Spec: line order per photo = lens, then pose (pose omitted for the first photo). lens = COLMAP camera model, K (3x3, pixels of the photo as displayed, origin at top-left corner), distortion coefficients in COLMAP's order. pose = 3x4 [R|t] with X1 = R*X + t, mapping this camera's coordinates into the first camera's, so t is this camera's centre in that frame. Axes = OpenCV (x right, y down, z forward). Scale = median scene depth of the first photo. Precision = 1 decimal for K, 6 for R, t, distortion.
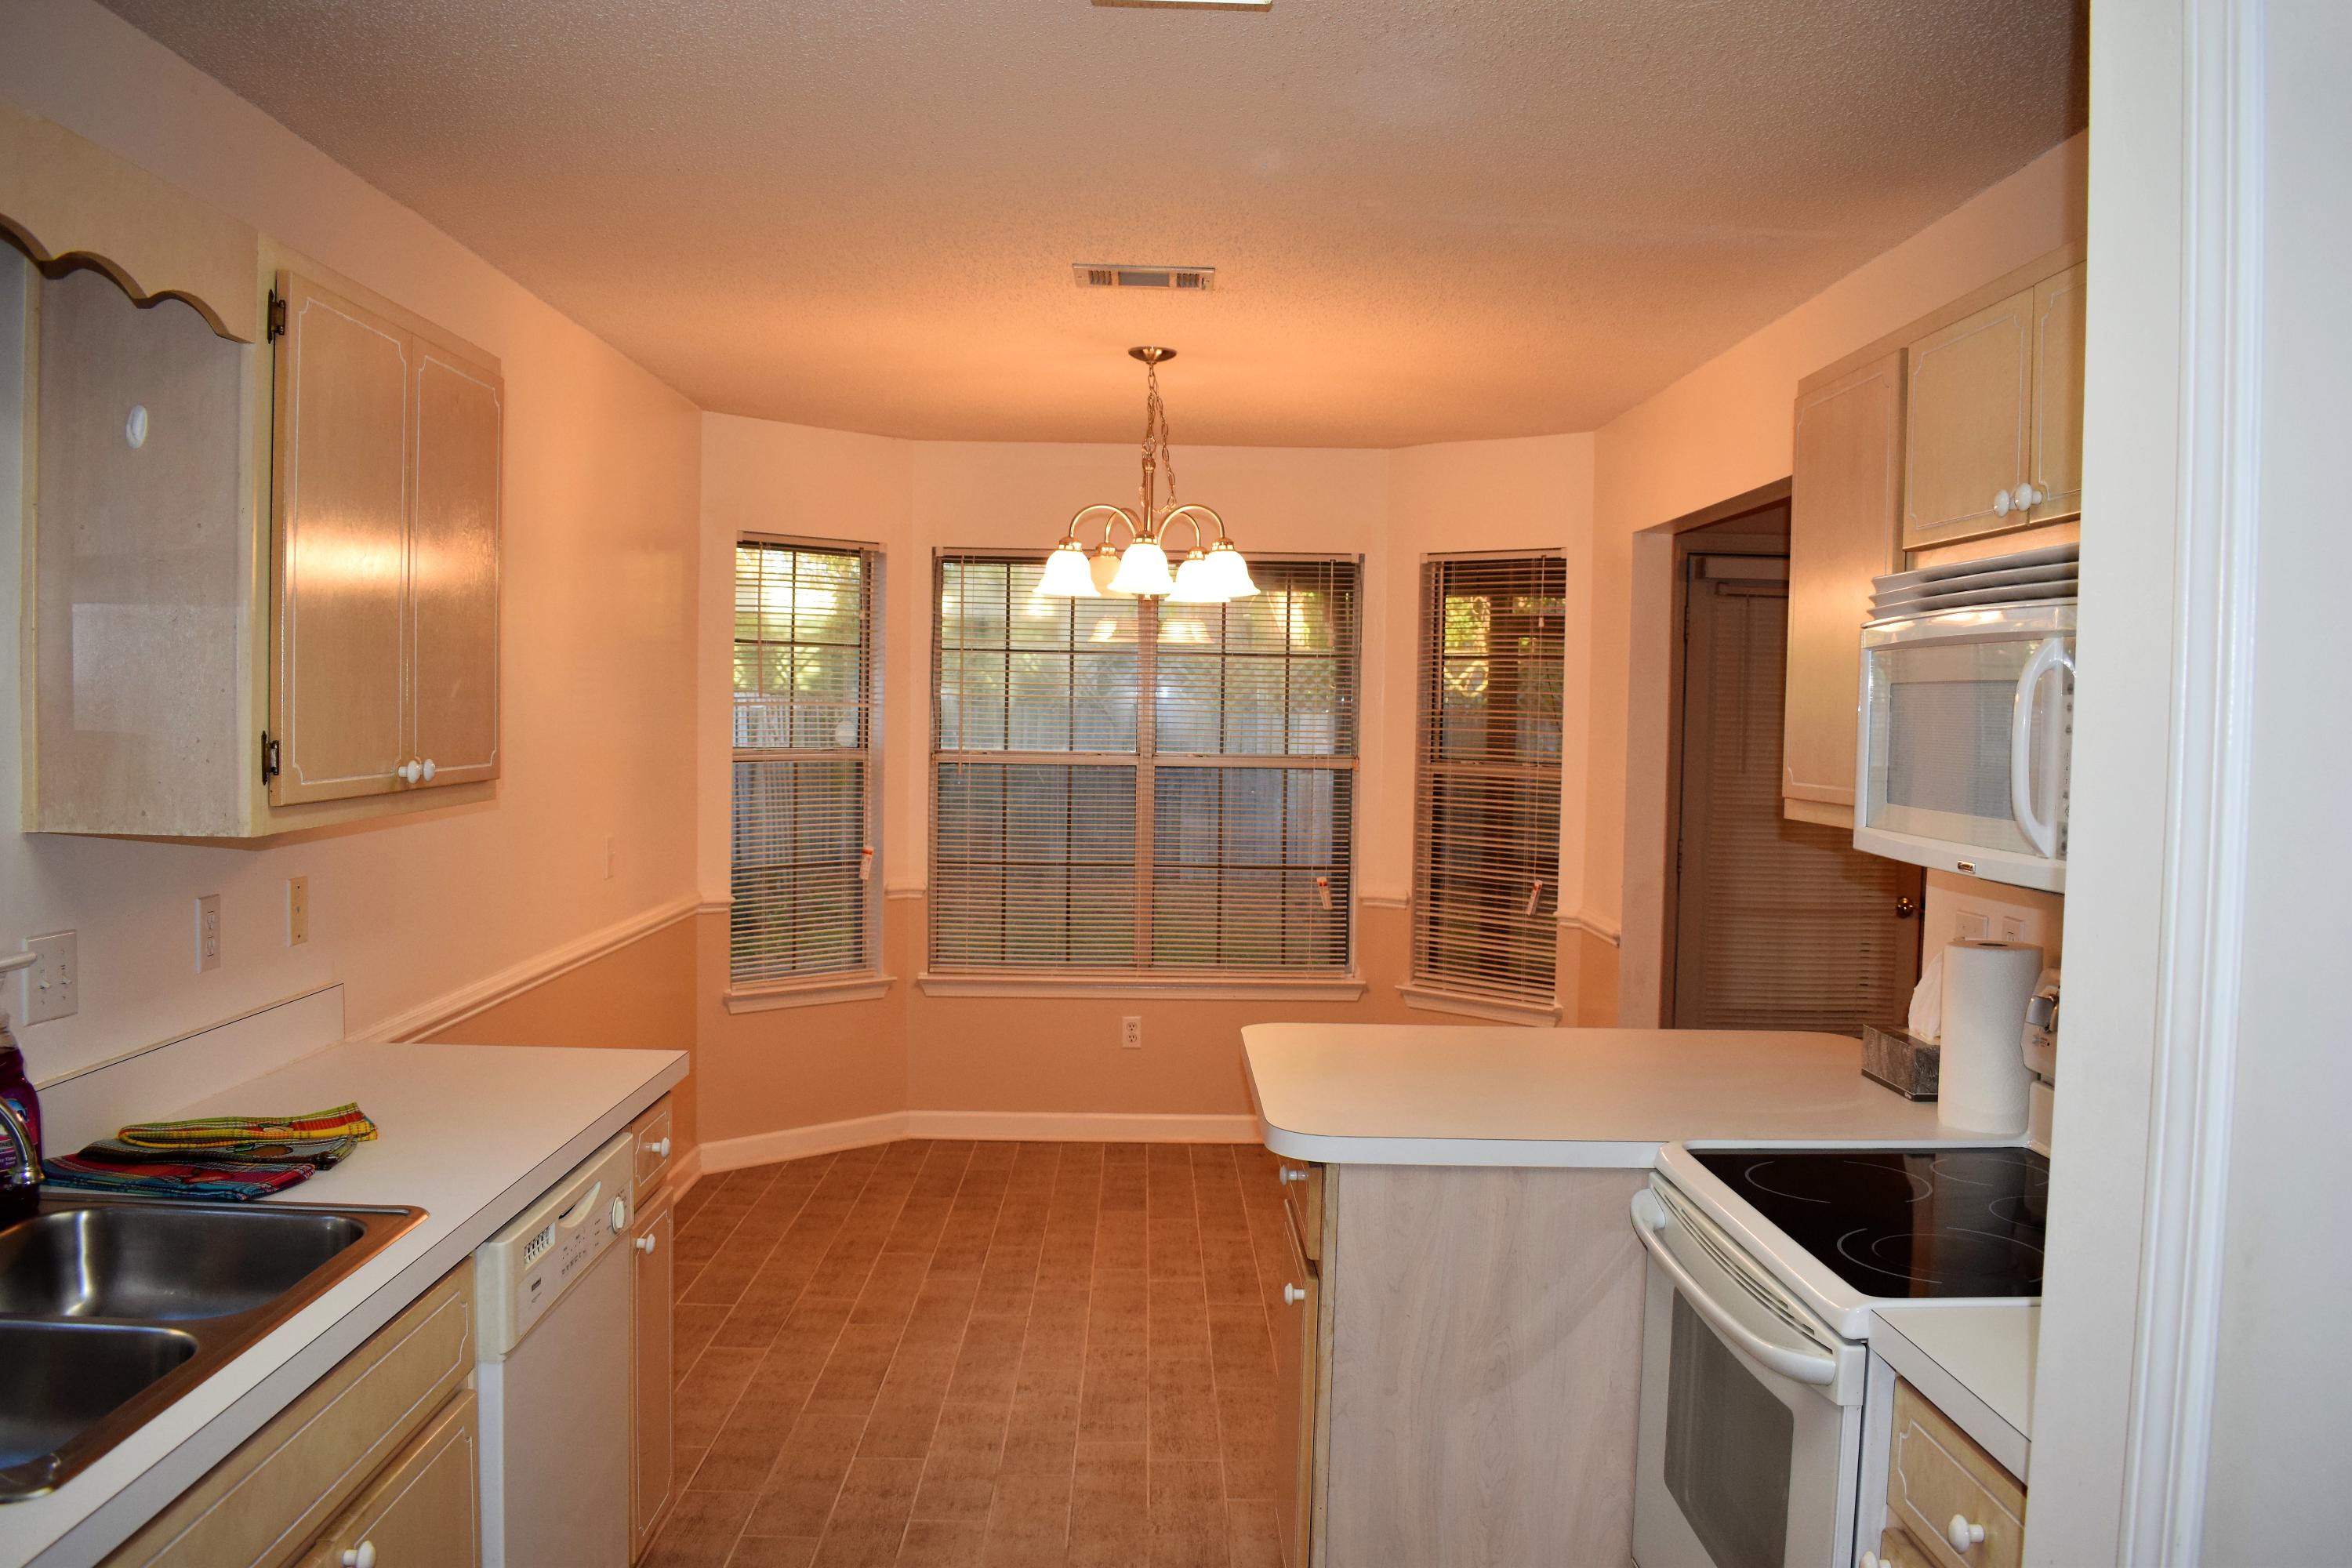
lens RADIAL K [[1851.9, 0, 1177.0], [0, 1851.9, 787.2], [0, 0, 1]] dist [-0.093498, 0.014894]
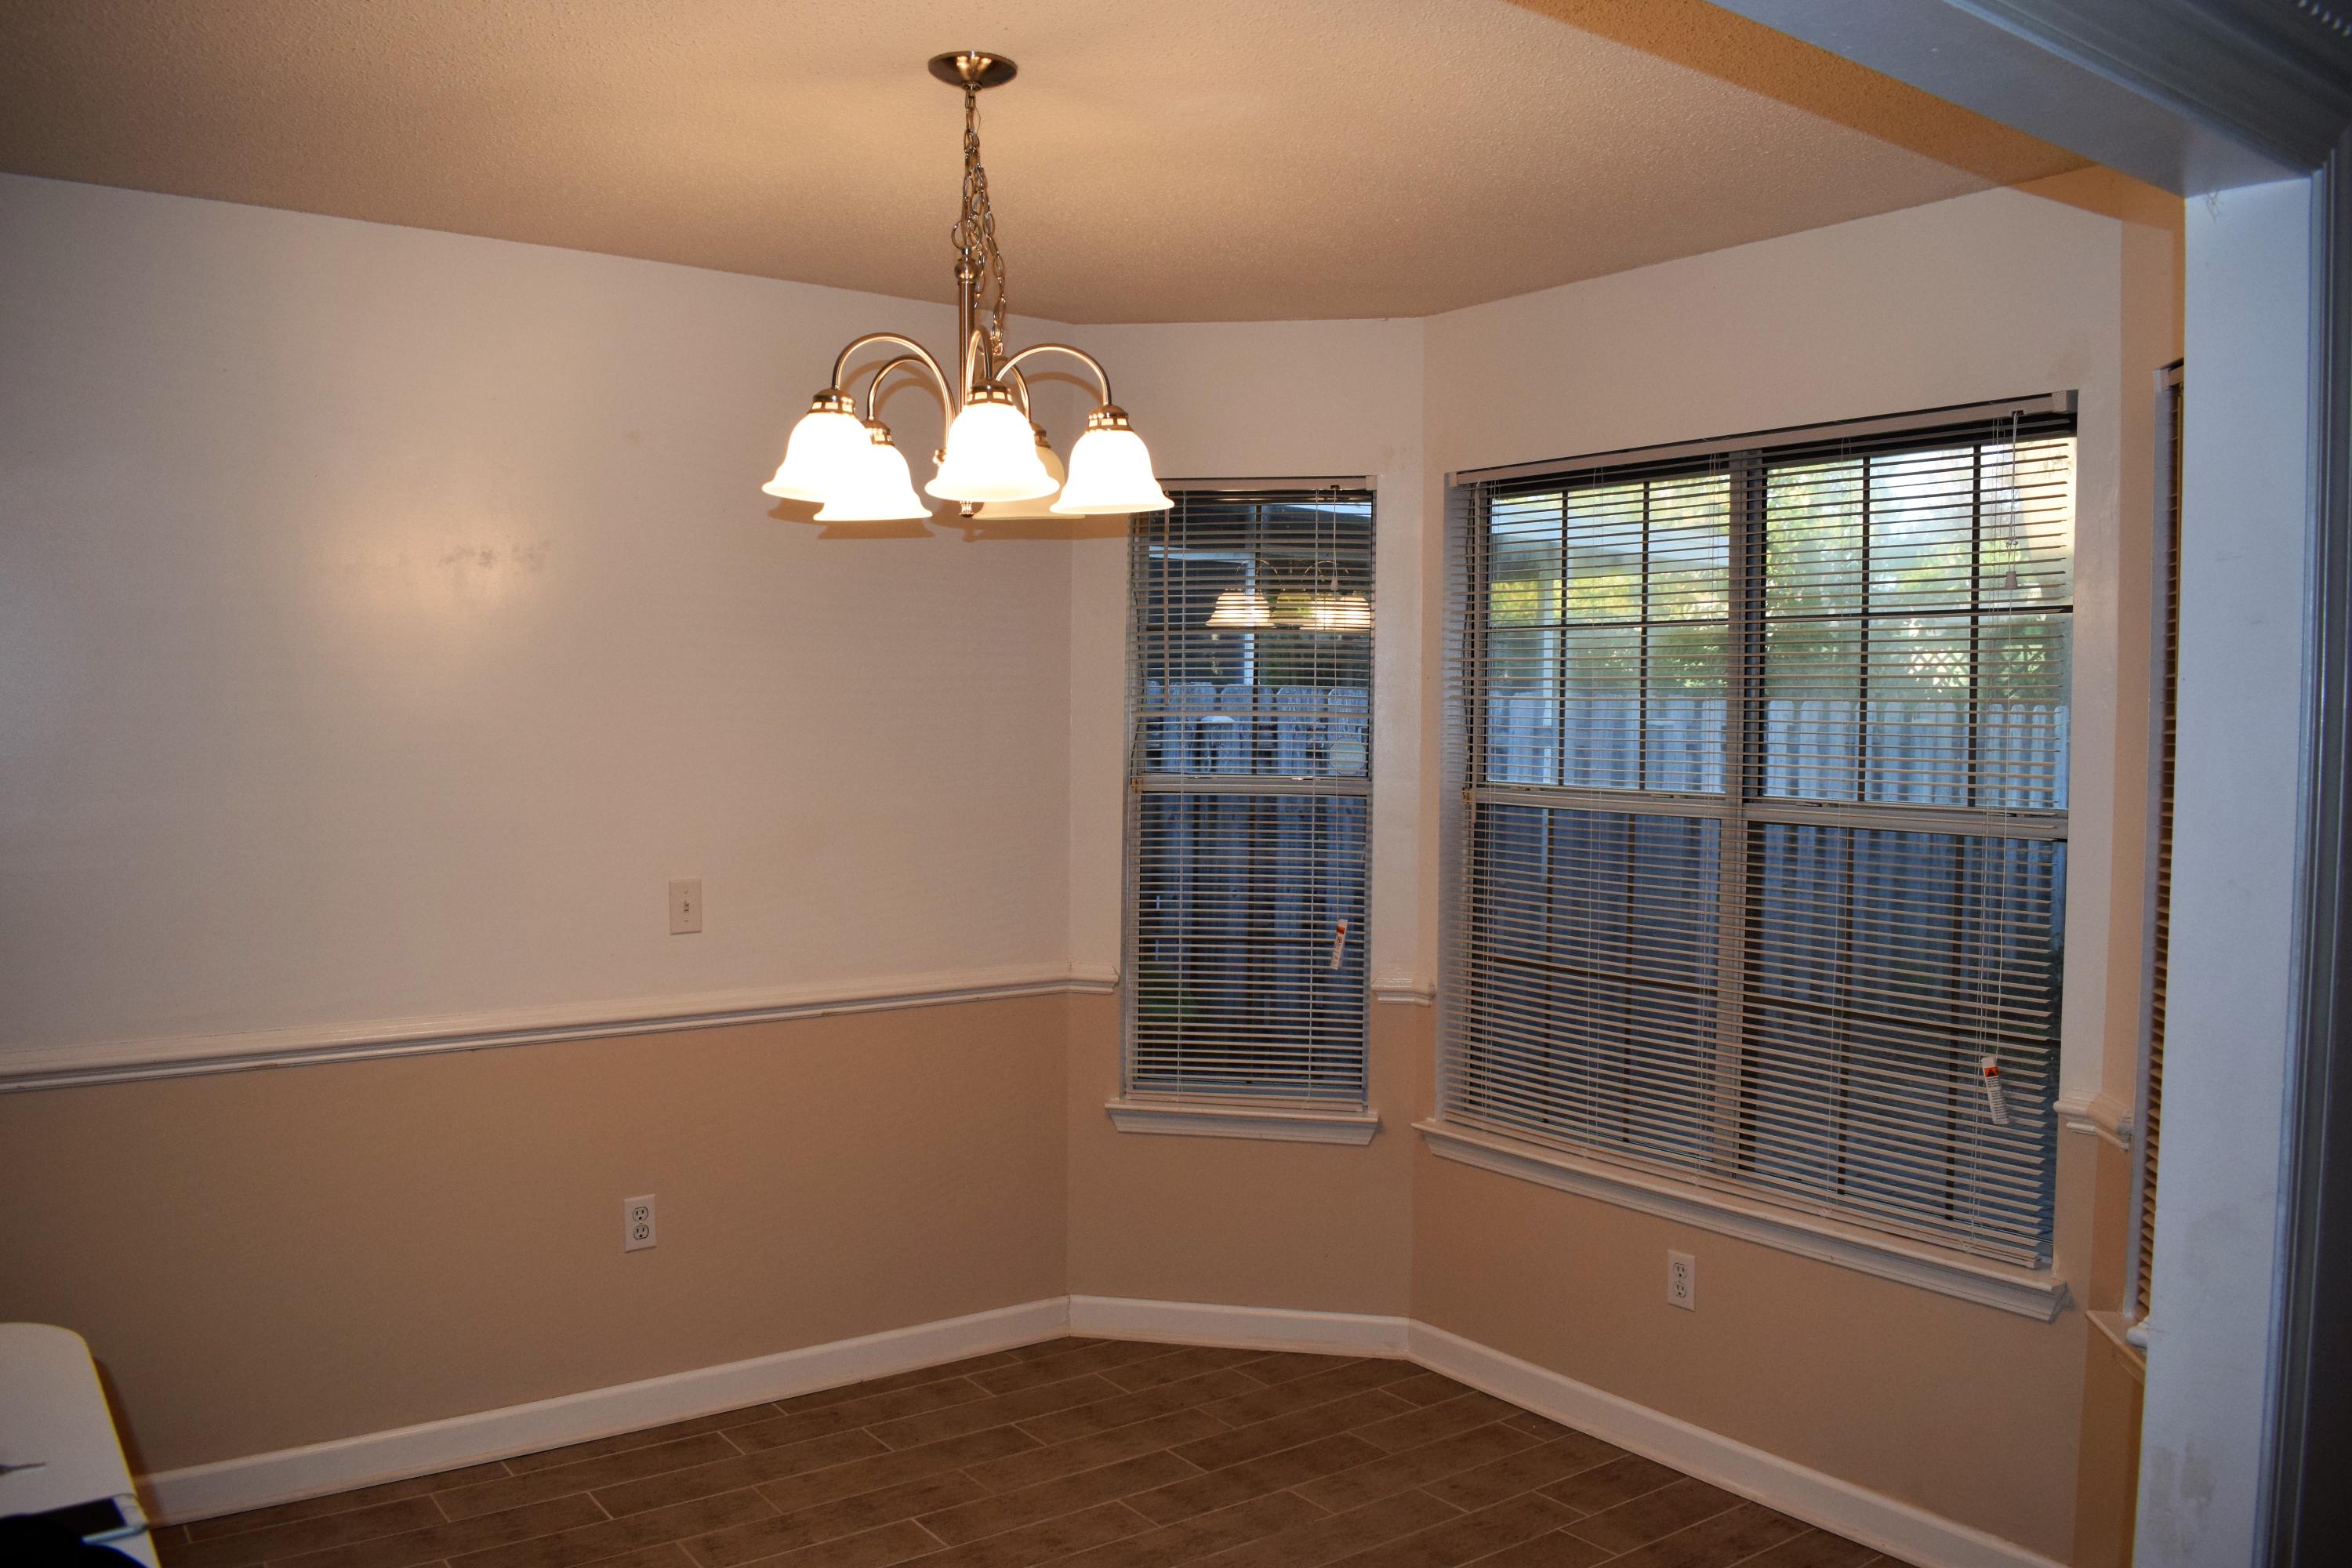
lens RADIAL K [[1851.9, 0, 1169.8], [0, 1851.9, 784.2], [0, 0, 1]] dist [-0.093498, 0.014894]
pose [[0.573126, 0.021199, -0.819193, 0.401275], [-0.031662, 0.999492, 0.003714, -0.021650], [0.818856, 0.023809, 0.573506, 0.624703]]
